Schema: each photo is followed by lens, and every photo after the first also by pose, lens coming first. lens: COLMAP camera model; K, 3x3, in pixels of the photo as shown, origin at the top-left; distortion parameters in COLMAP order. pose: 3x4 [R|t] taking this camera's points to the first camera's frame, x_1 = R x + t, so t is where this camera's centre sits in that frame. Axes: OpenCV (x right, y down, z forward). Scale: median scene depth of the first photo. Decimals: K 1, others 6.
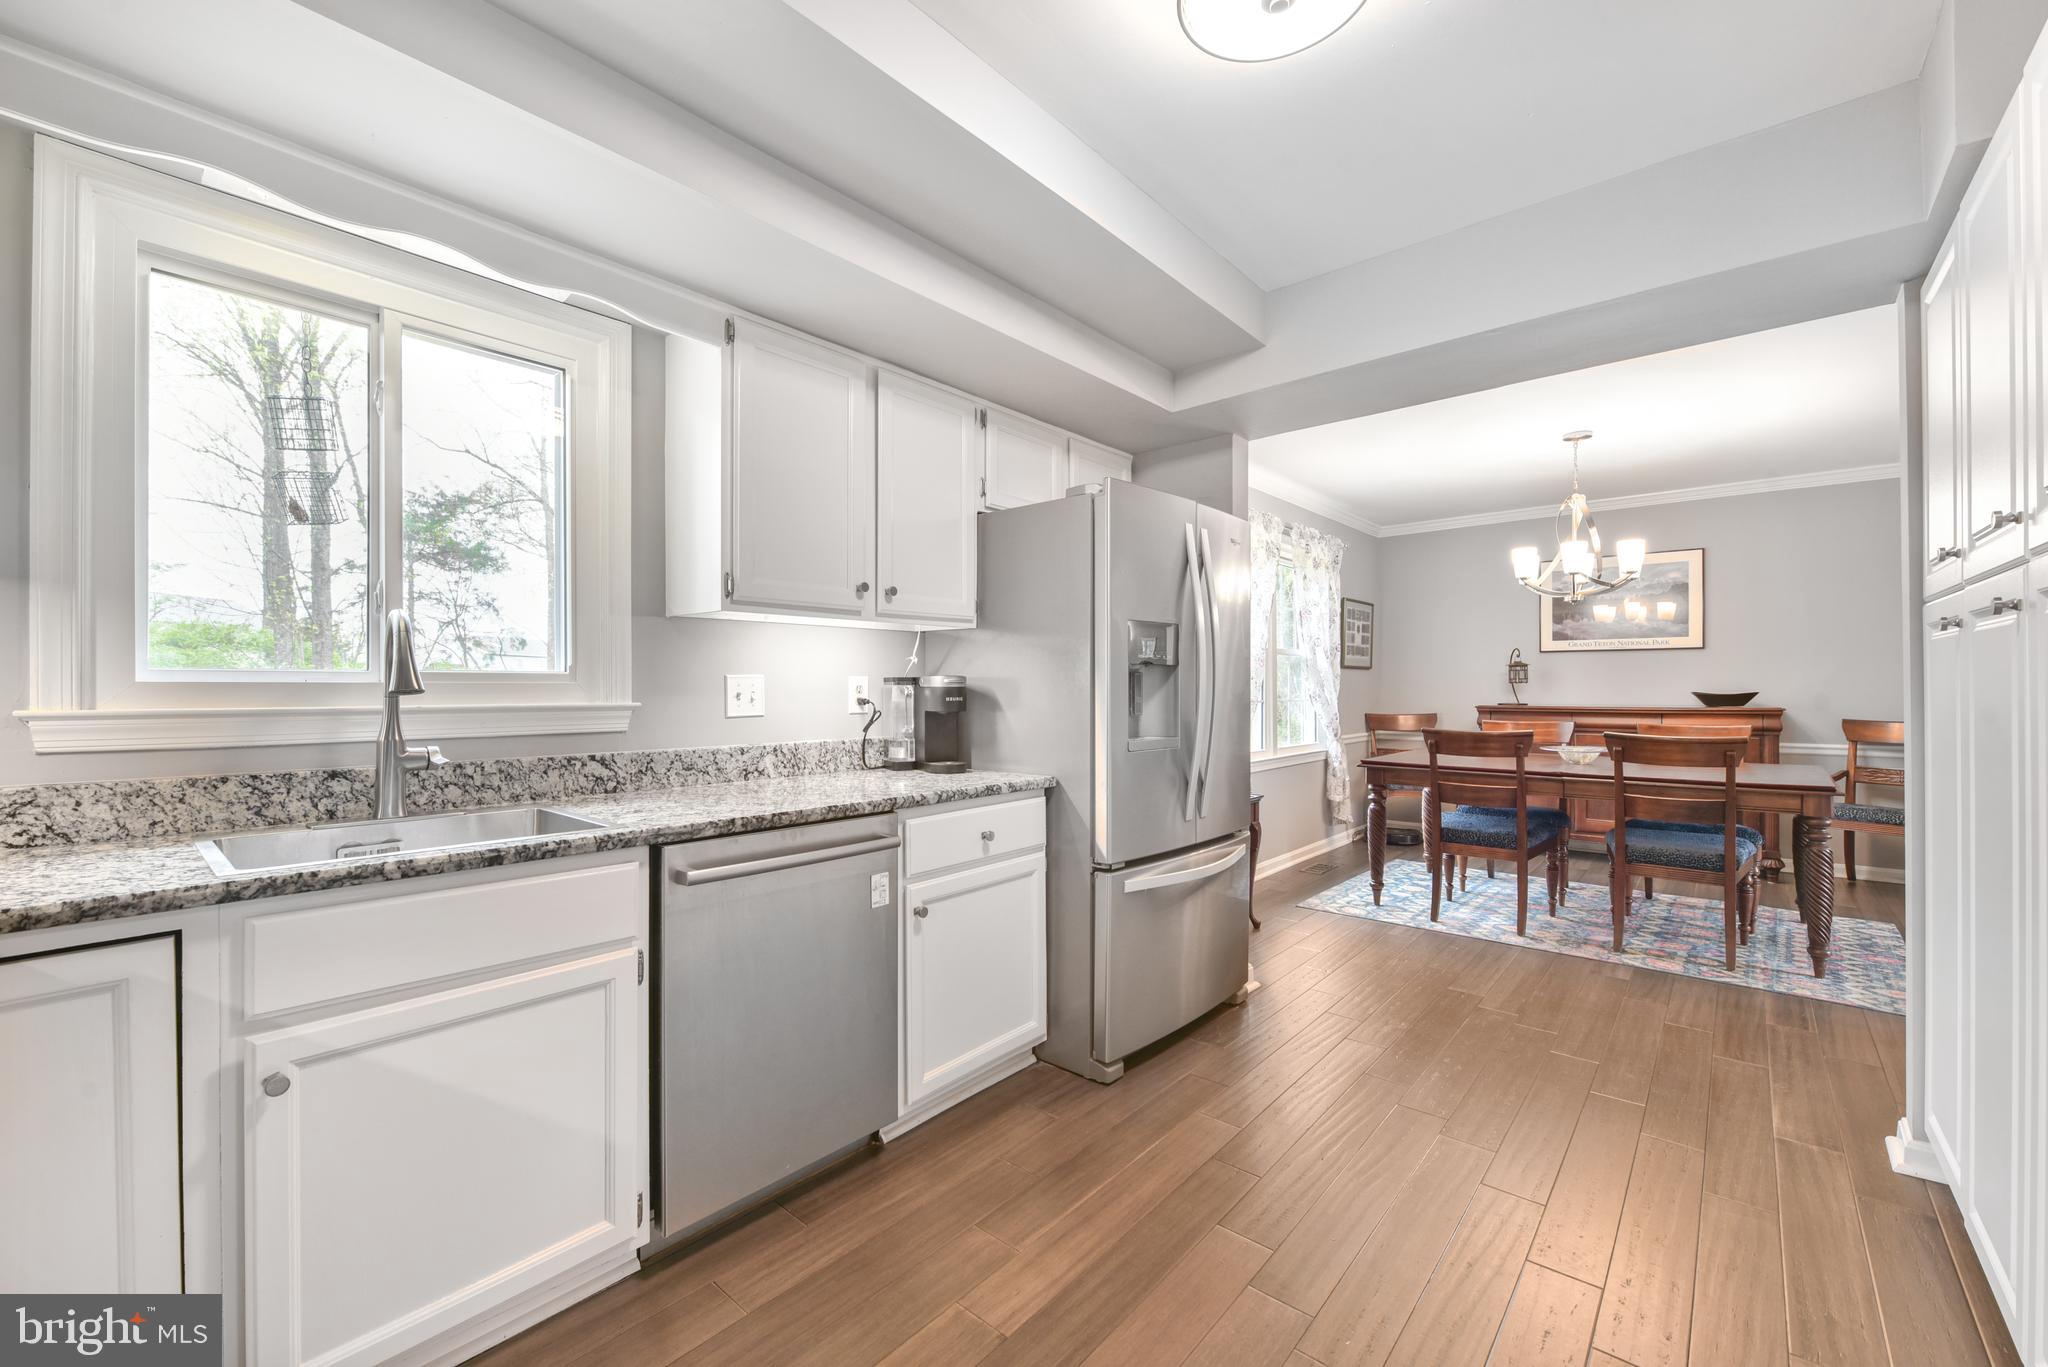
lens RADIAL K [[822.0, 0, 1024.2], [0, 822.0, 685.7], [0, 0, 1]] dist [-0.001129, -0.000124]
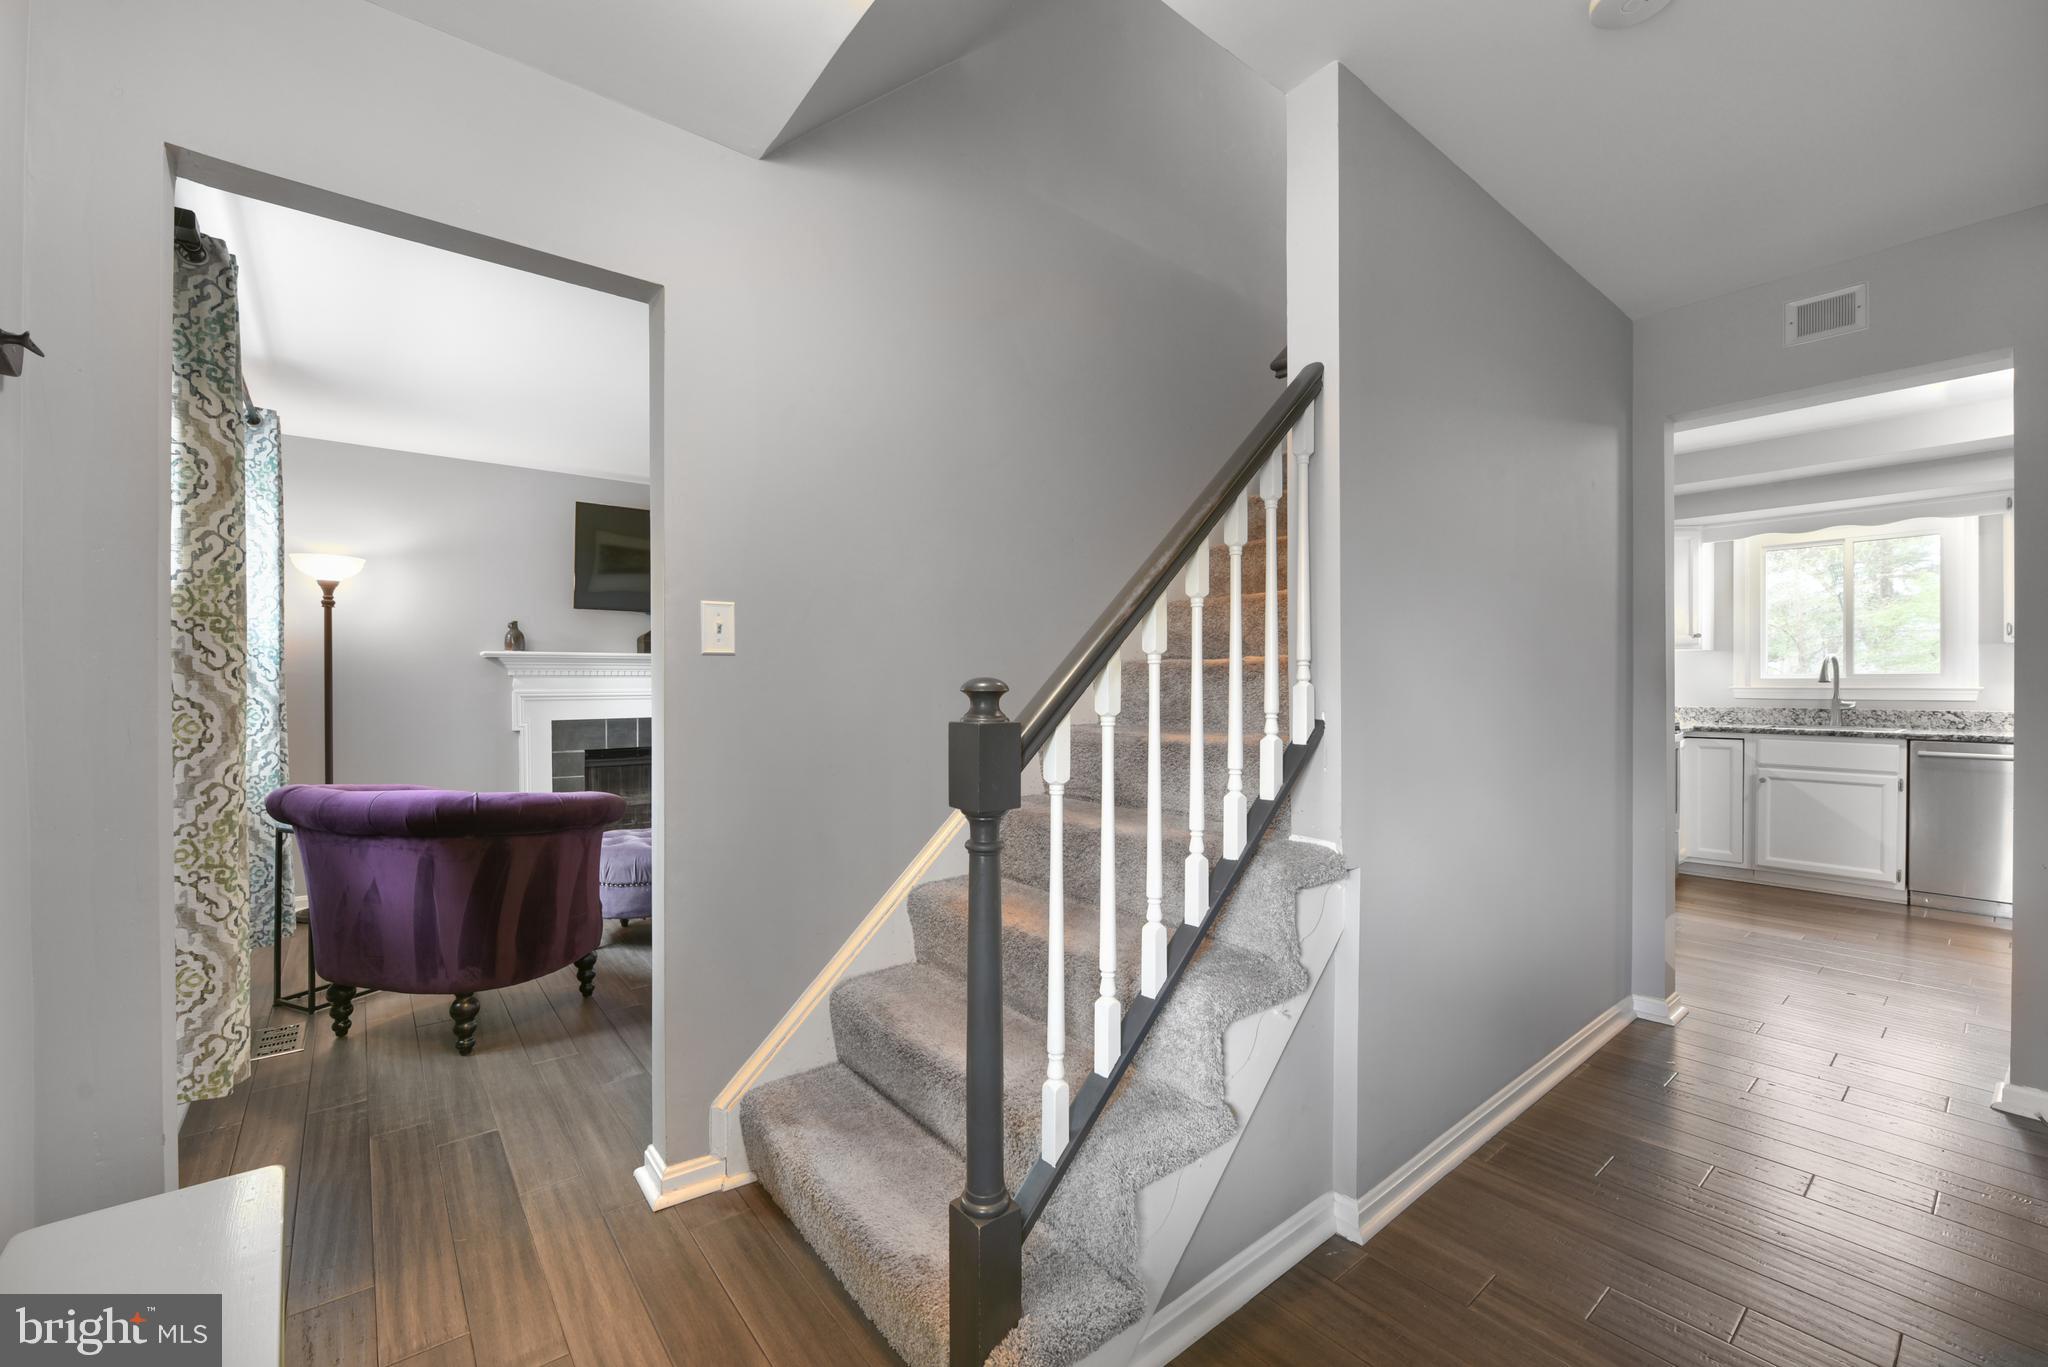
lens RADIAL K [[822.0, 0, 1024.7], [0, 822.0, 682.5], [0, 0, 1]] dist [-0.001129, -0.000124]
pose [[-0.163826, 0.003359, -0.986484, 2.586023], [0.004021, 0.999988, 0.002737, -0.006937], [0.986481, -0.003518, -0.163837, -1.341633]]
